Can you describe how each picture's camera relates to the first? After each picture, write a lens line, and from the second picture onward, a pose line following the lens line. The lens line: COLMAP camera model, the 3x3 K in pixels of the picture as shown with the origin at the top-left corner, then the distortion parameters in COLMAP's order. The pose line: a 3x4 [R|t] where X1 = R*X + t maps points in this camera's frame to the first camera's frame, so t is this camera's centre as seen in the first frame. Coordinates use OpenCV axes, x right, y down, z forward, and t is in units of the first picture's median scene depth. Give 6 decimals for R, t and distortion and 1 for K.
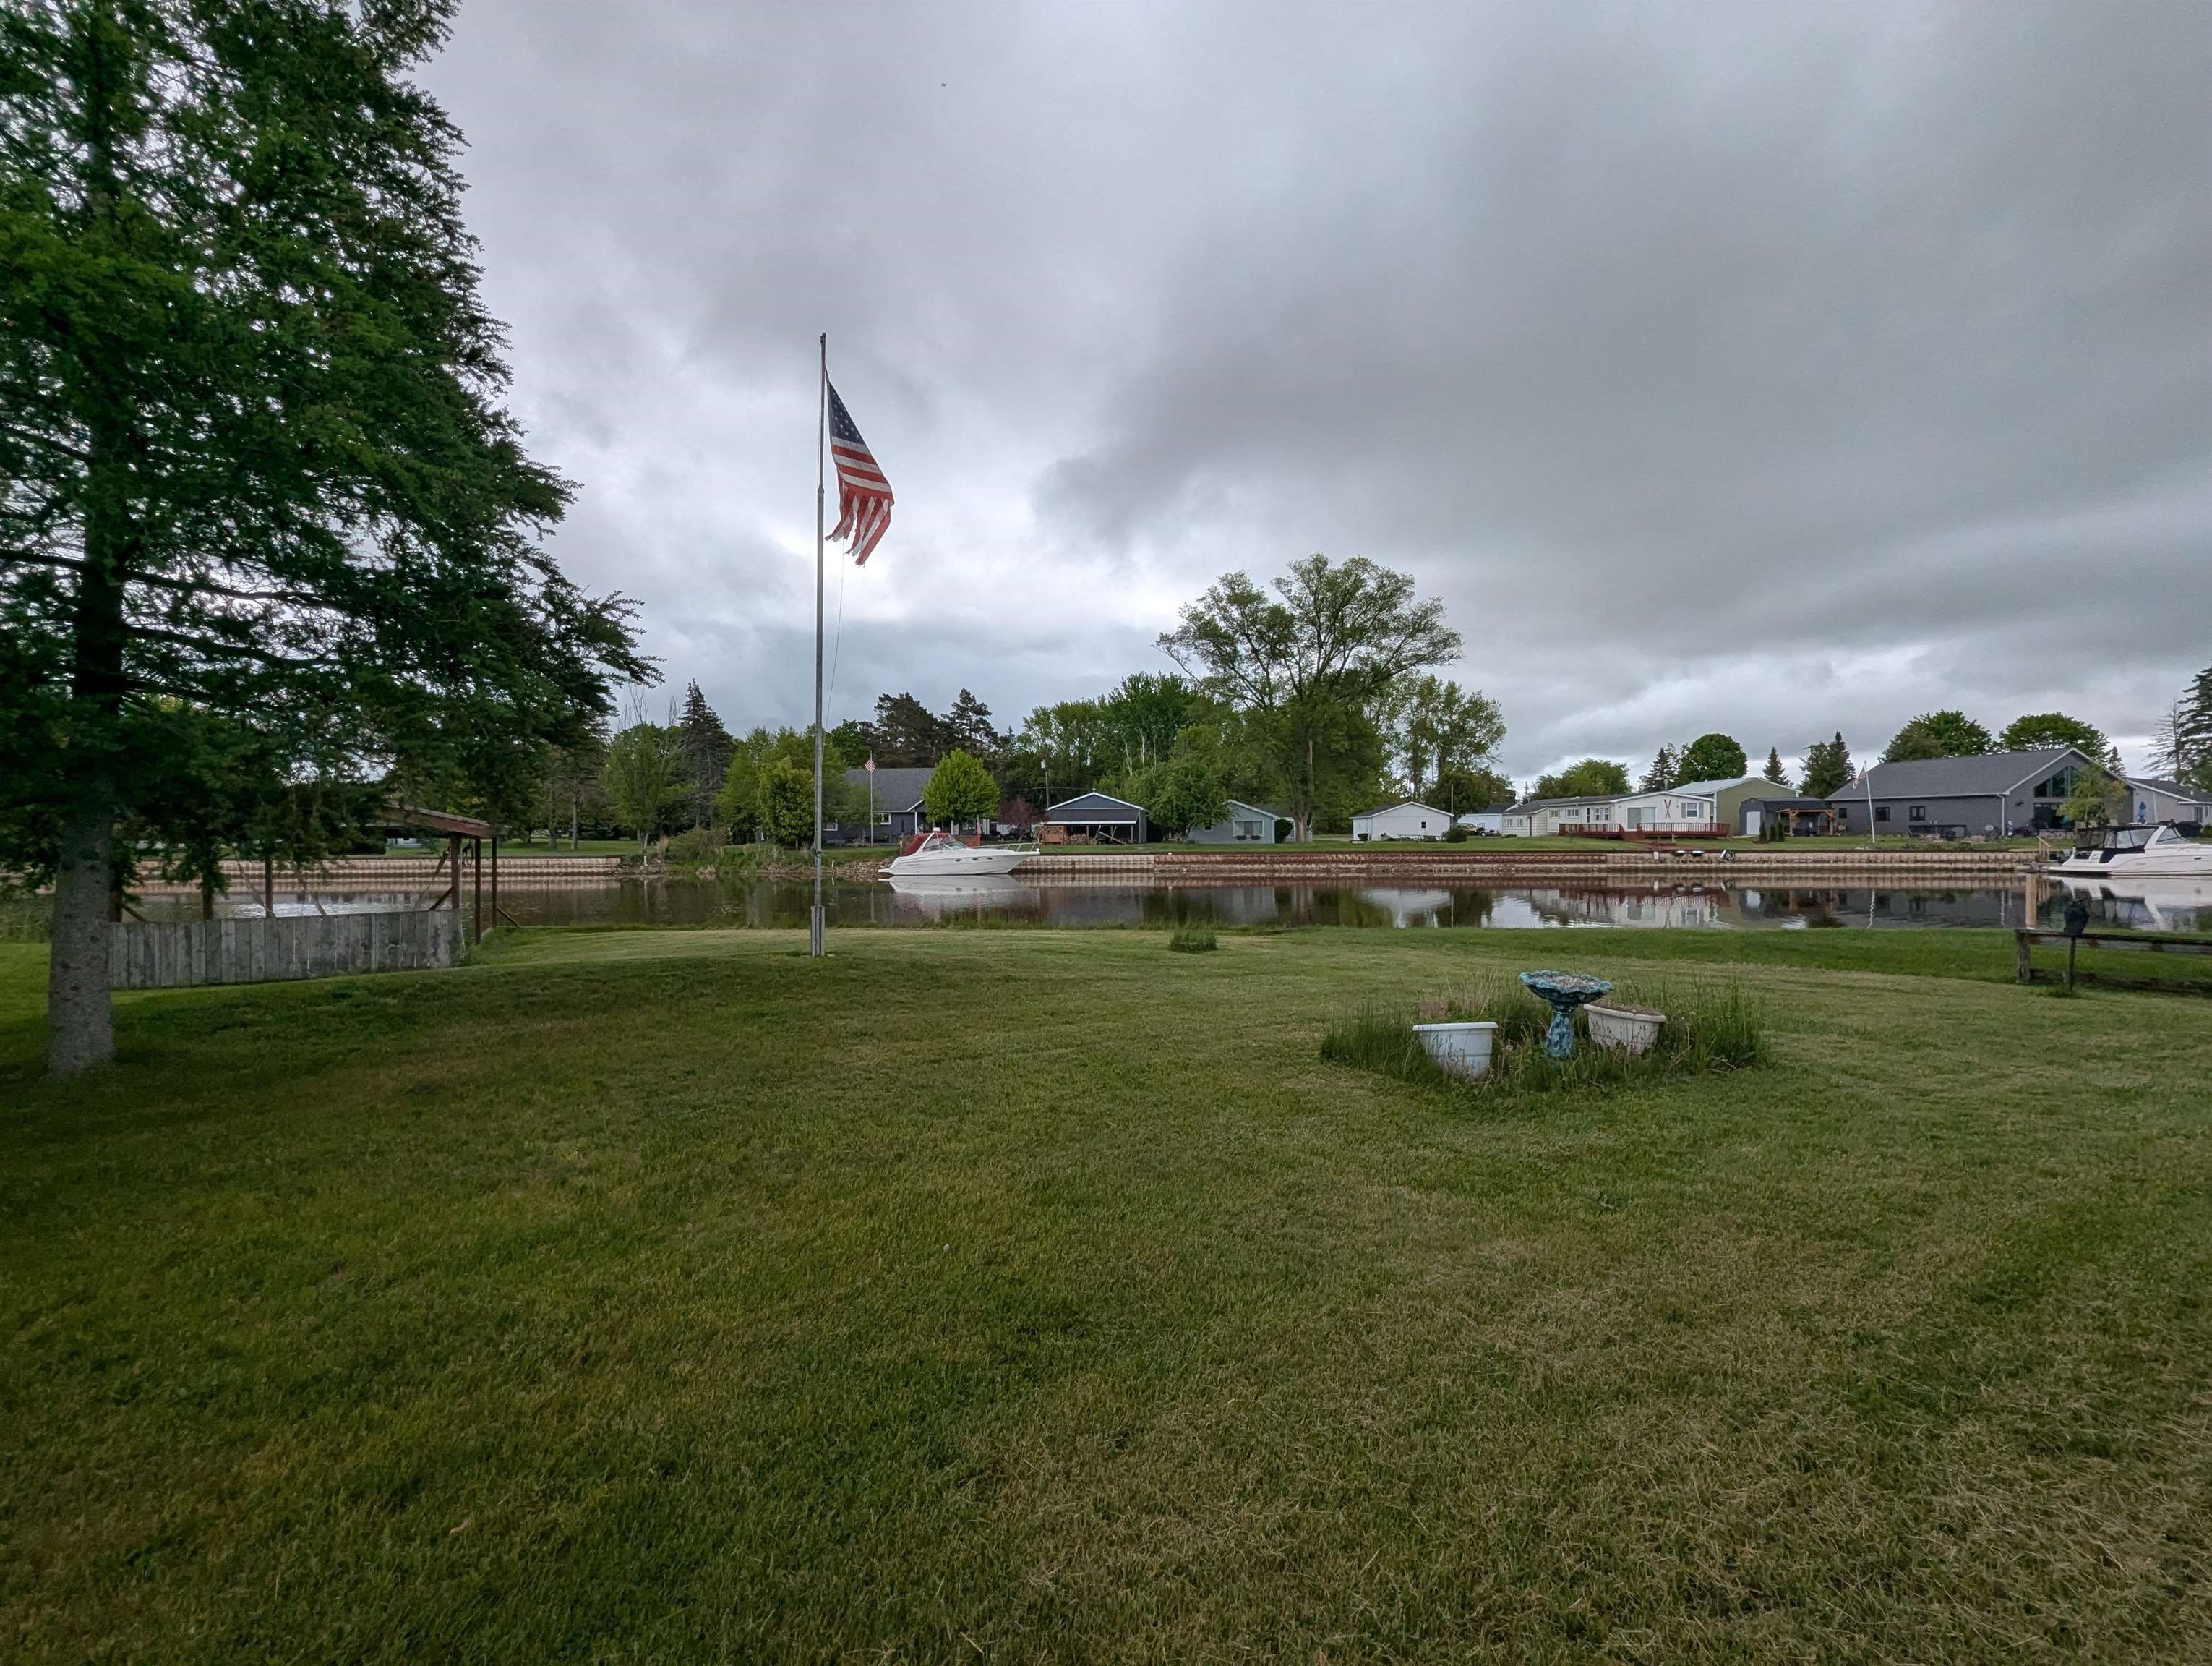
lens RADIAL K [[891.0, 0, 1108.3], [0, 891.0, 838.8], [0, 0, 1]] dist [-0.001147, -0.000090]
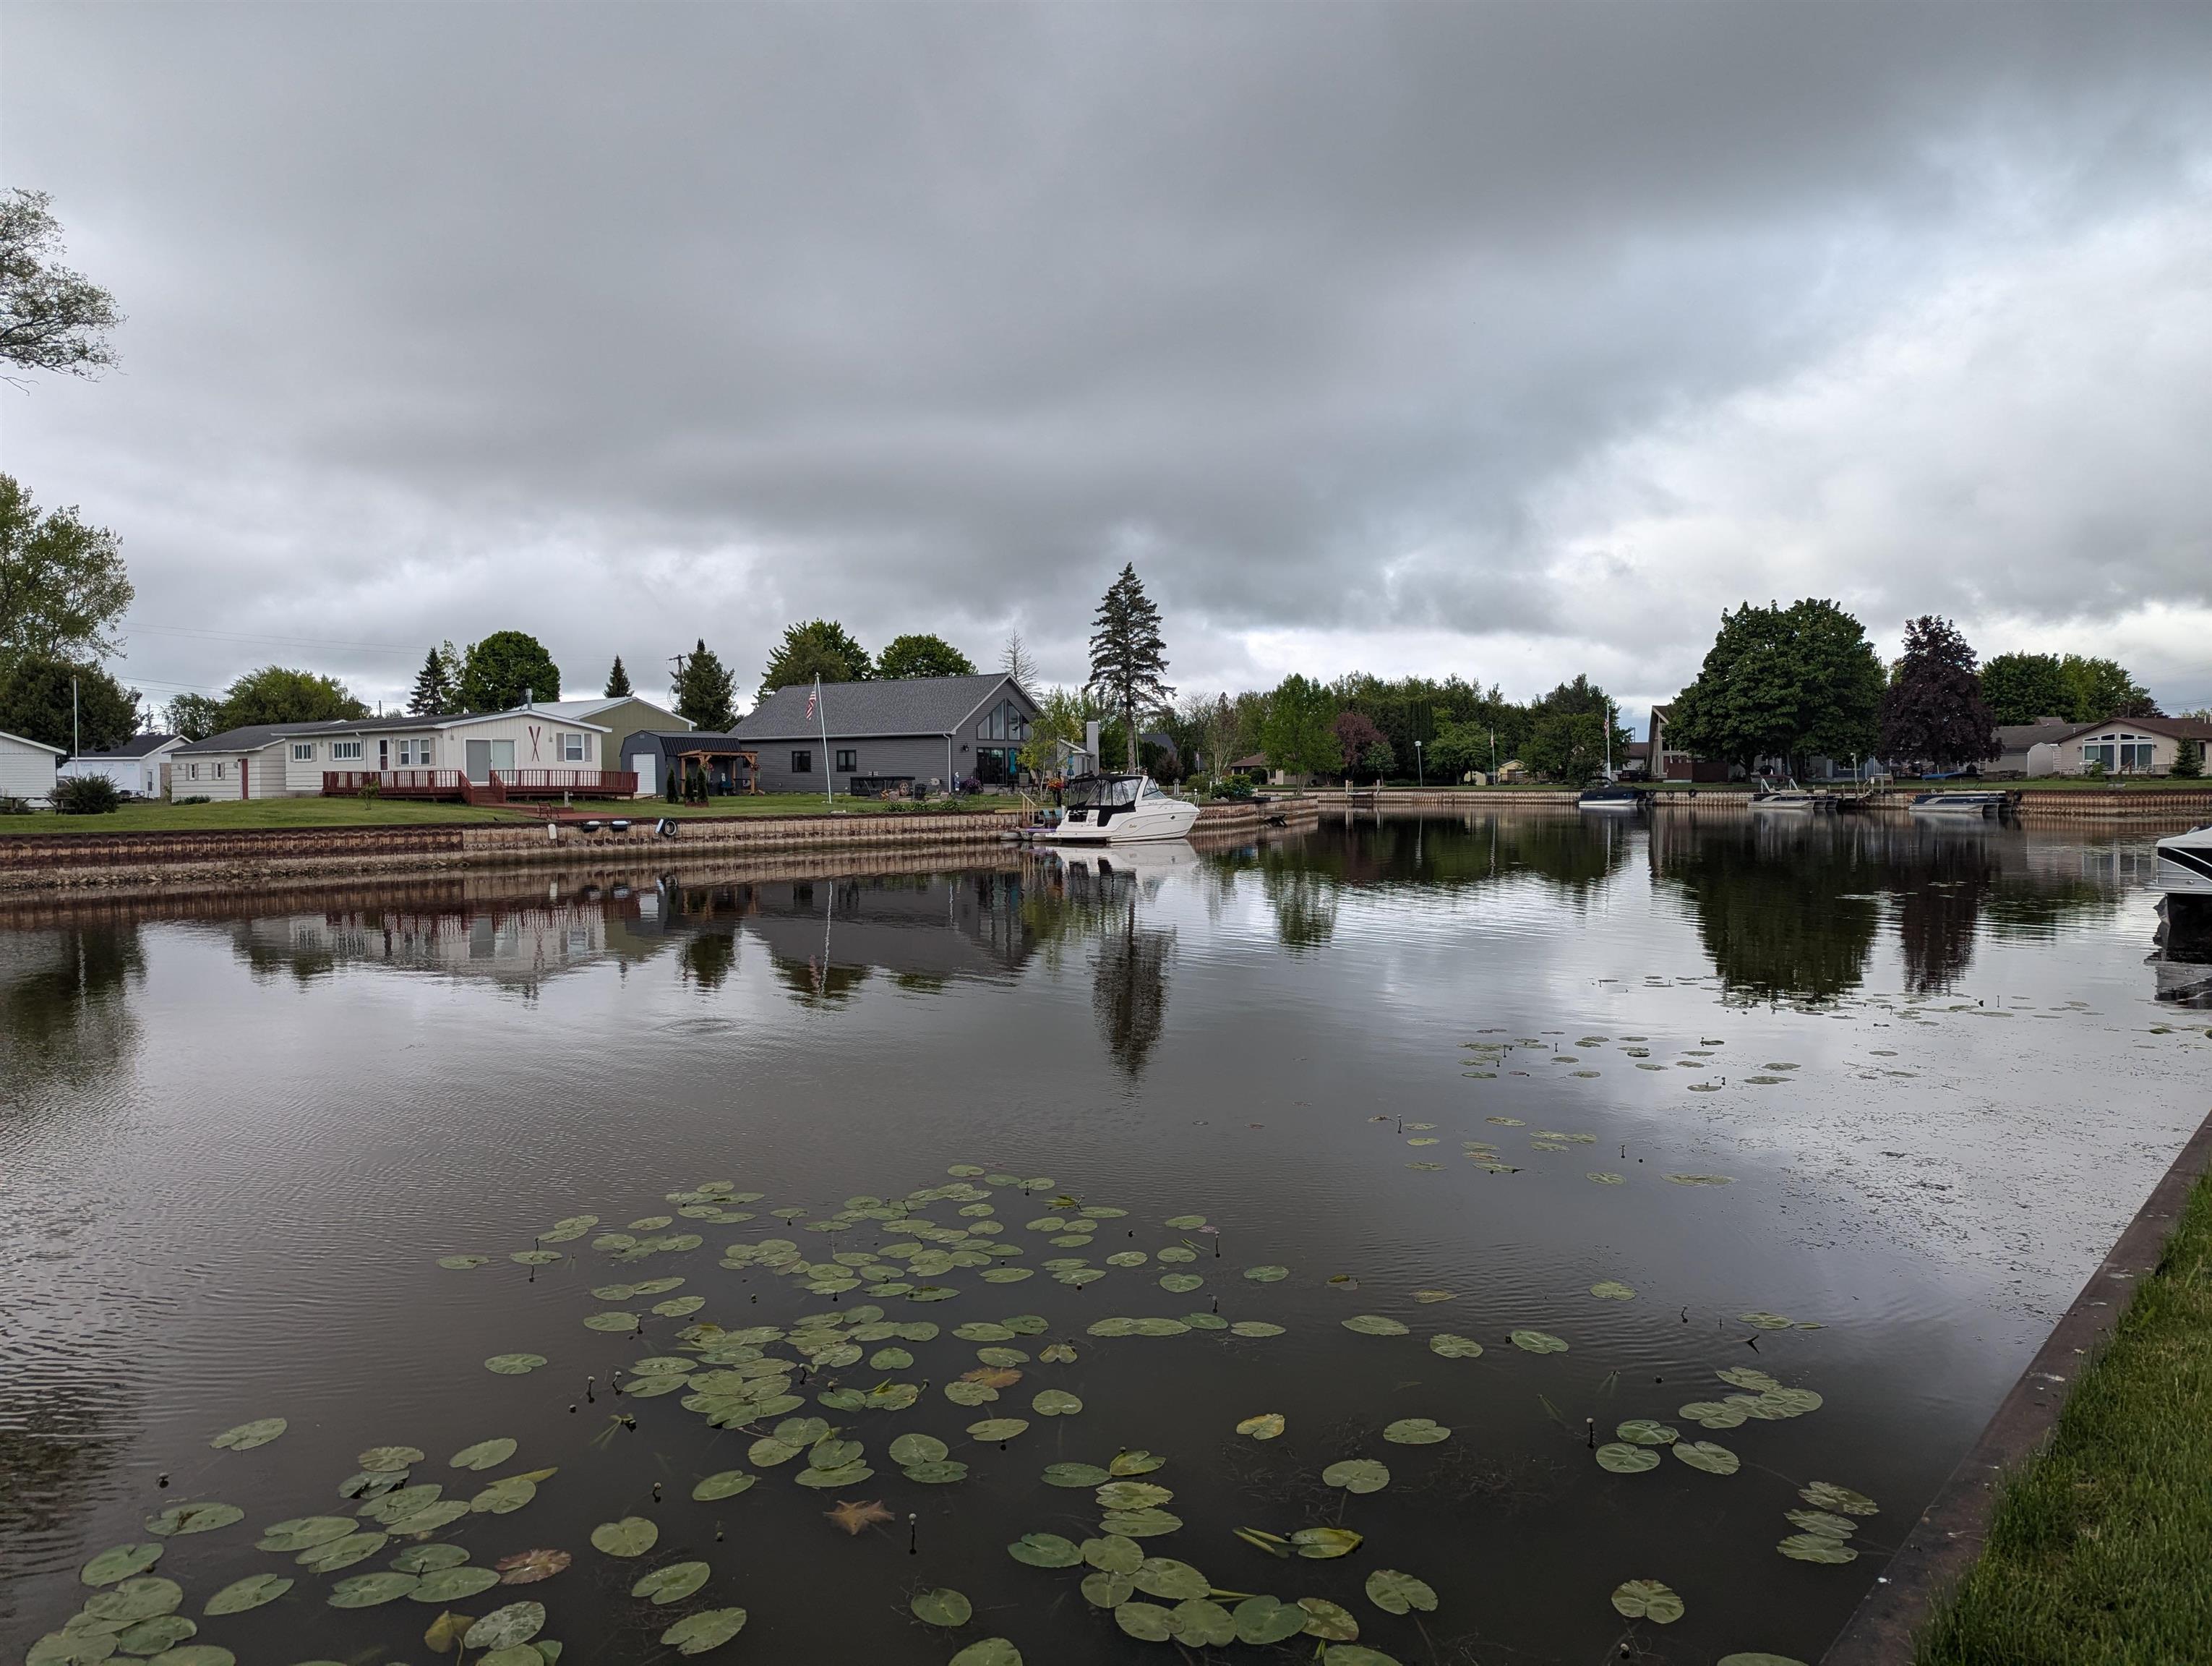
lens RADIAL K [[1519.0, 0, 1108.7], [0, 1519.0, 836.5], [0, 0, 1]] dist [-0.012397, -0.003879]
pose [[0.530998, -0.026451, 0.846960, 0.048184], [0.012805, 0.999649, 0.023192, 0.005050], [-0.847277, -0.001469, 0.531150, 0.242793]]
